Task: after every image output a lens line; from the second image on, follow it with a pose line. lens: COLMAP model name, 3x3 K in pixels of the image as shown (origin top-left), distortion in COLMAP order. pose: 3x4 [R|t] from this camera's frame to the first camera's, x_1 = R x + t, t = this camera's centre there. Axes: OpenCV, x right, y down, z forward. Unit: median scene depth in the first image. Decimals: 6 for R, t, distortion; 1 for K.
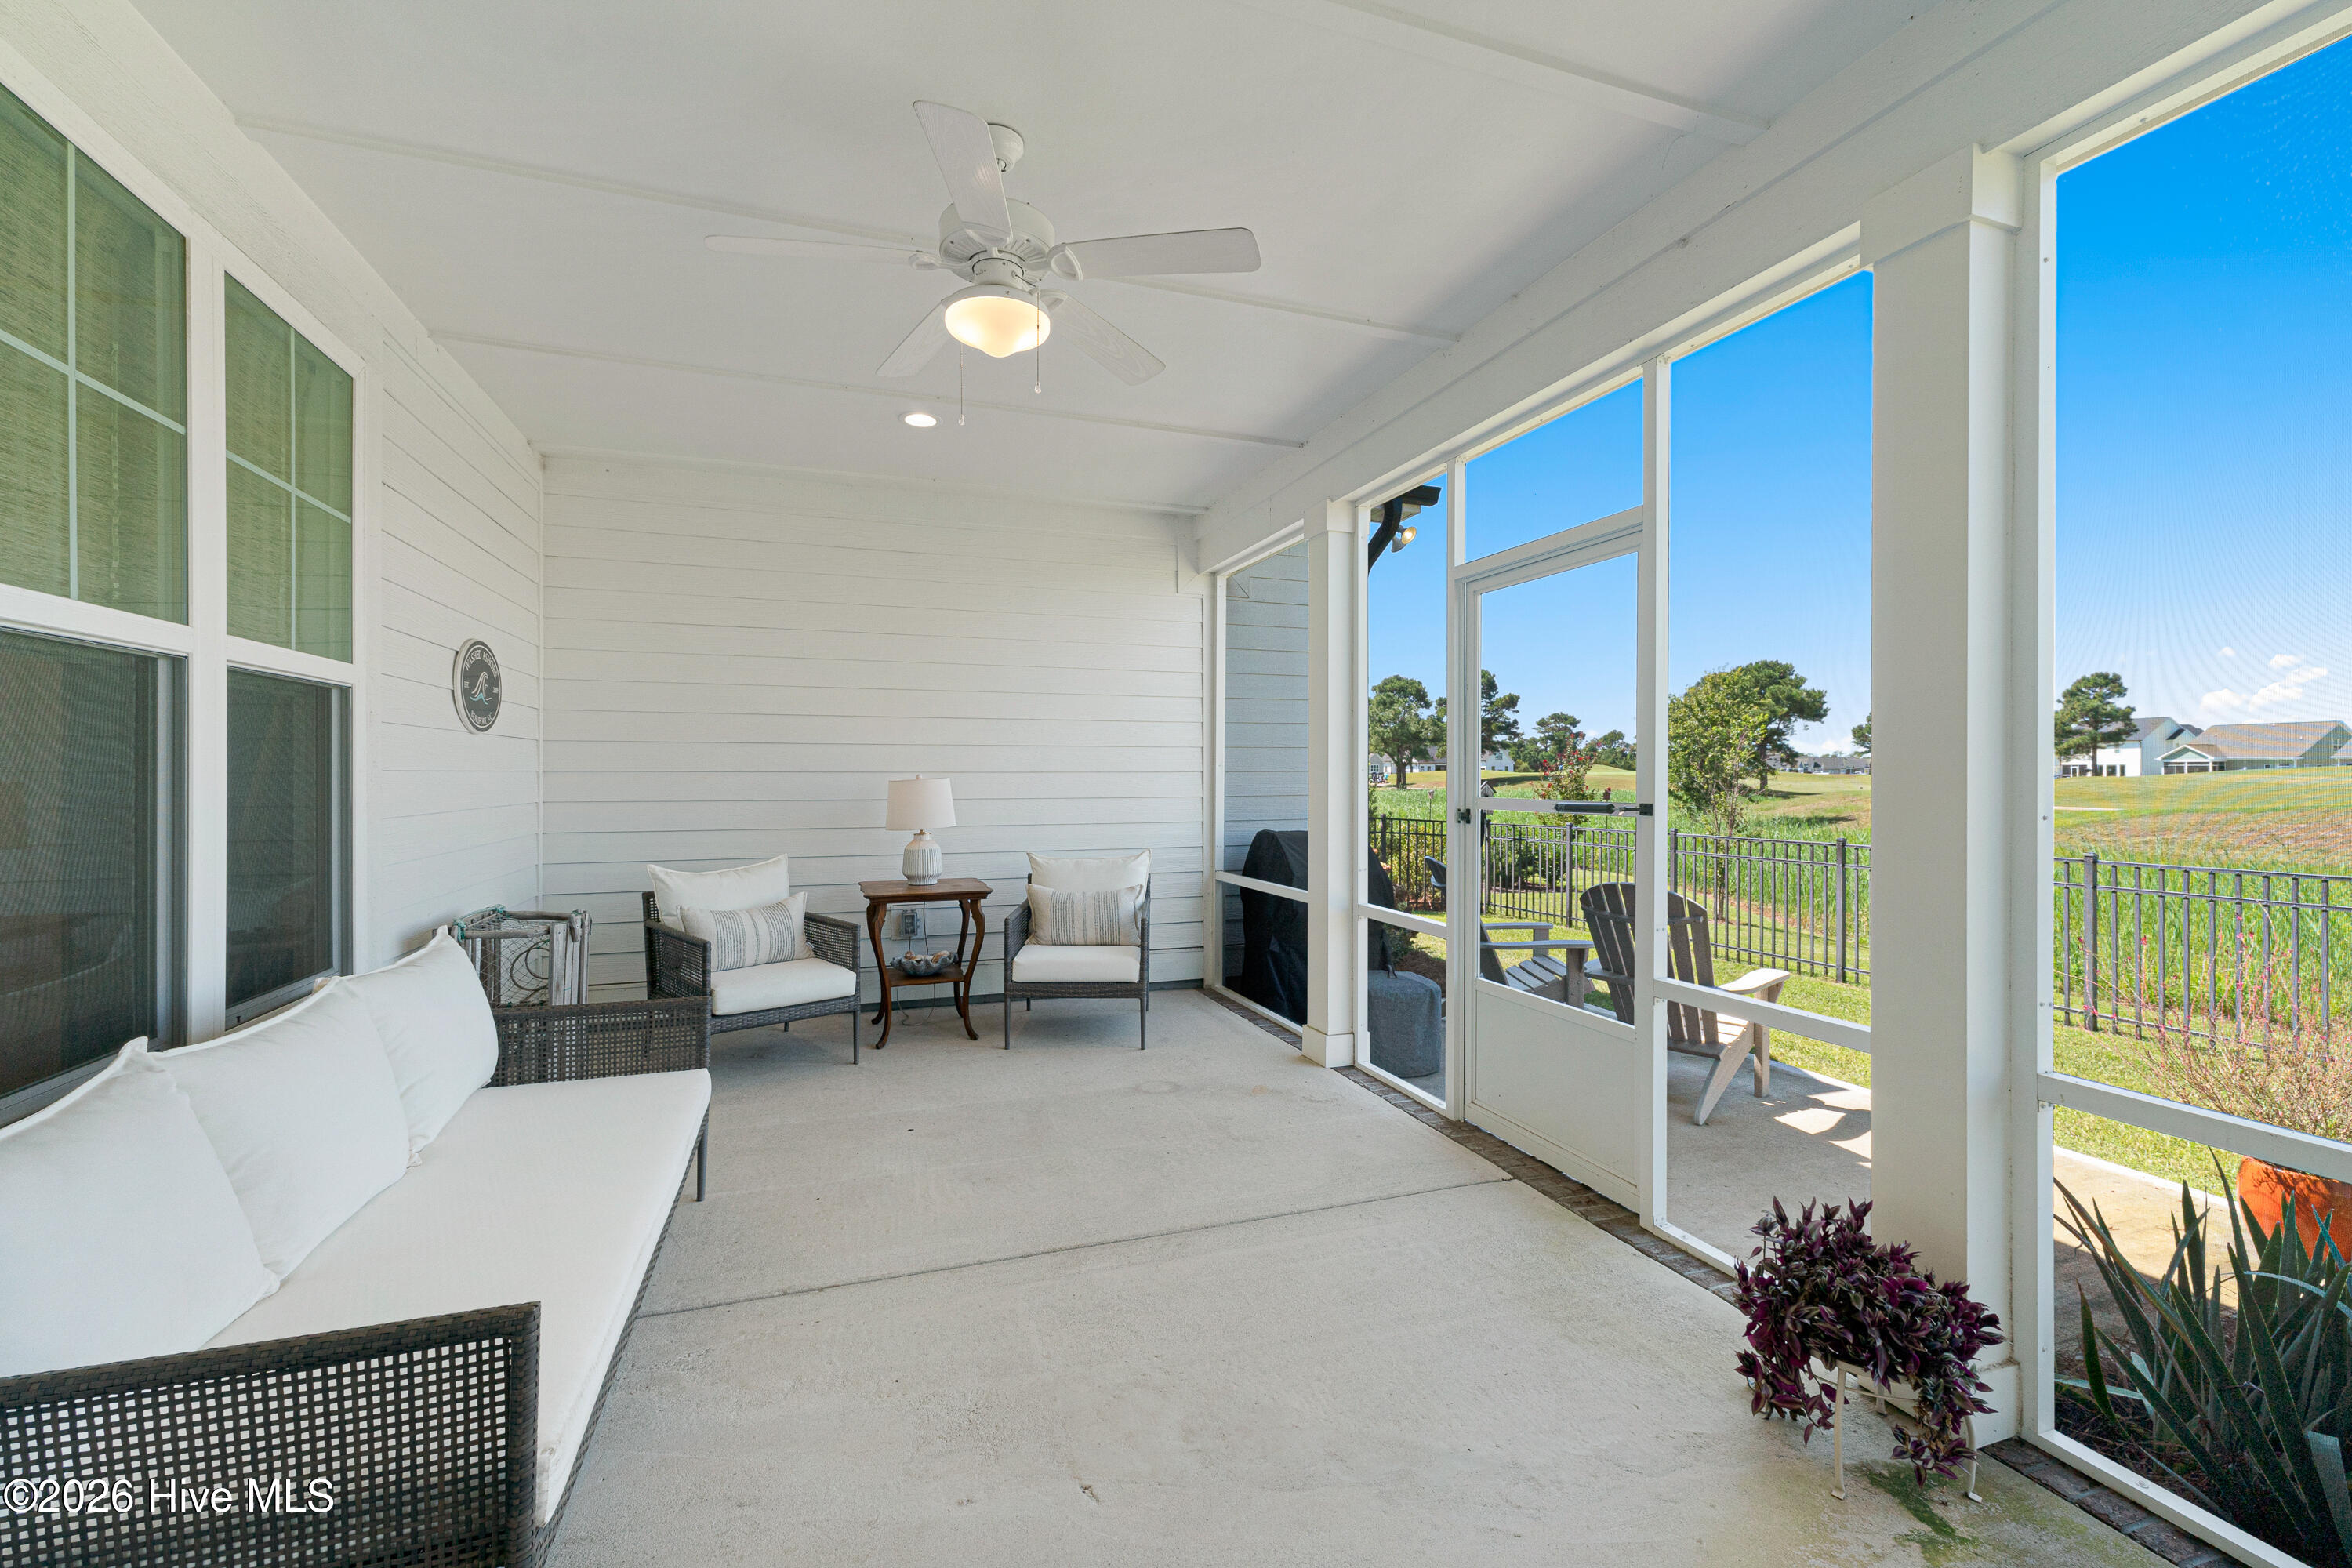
lens RADIAL K [[987.6, 0, 1175.2], [0, 987.6, 773.6], [0, 0, 1]] dist [0.007178, -0.000576]
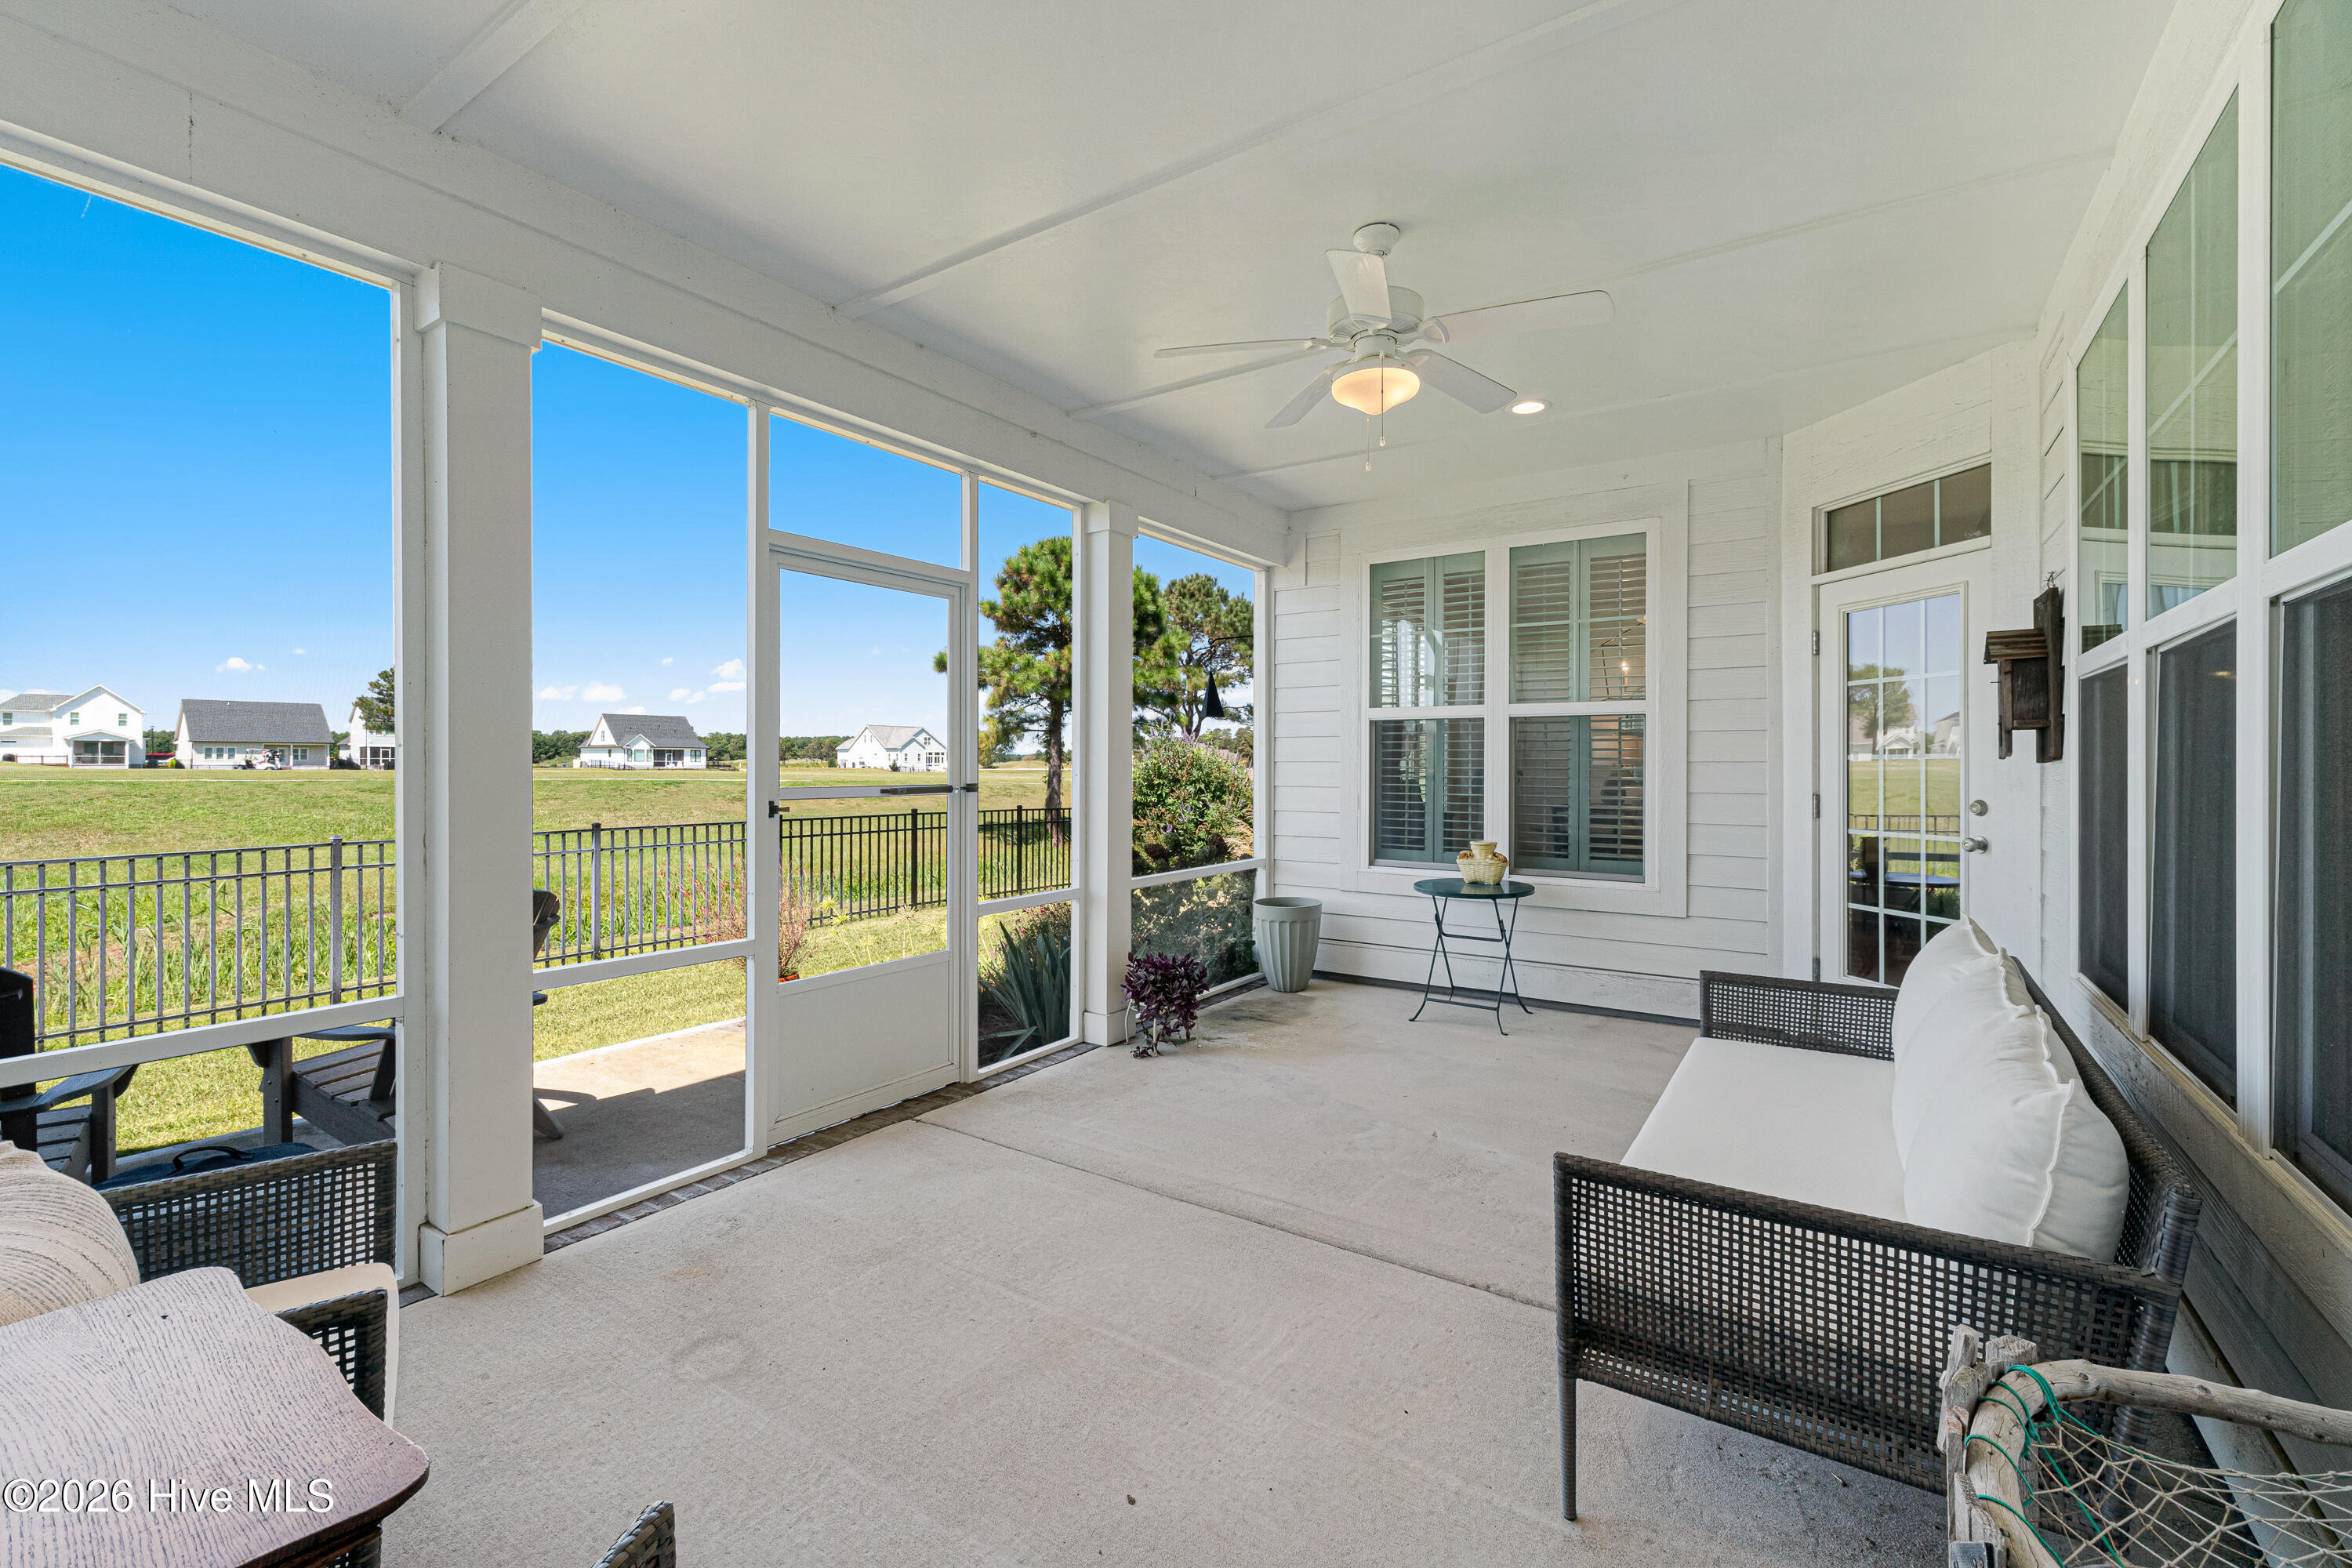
lens RADIAL K [[987.6, 0, 1175.2], [0, 987.6, 773.6], [0, 0, 1]] dist [0.007178, -0.000576]
pose [[-0.590509, -0.005749, 0.807010, -0.723475], [-0.000609, 0.999978, 0.006678, 0.004415], [-0.807030, 0.003452, -0.590500, 1.375305]]
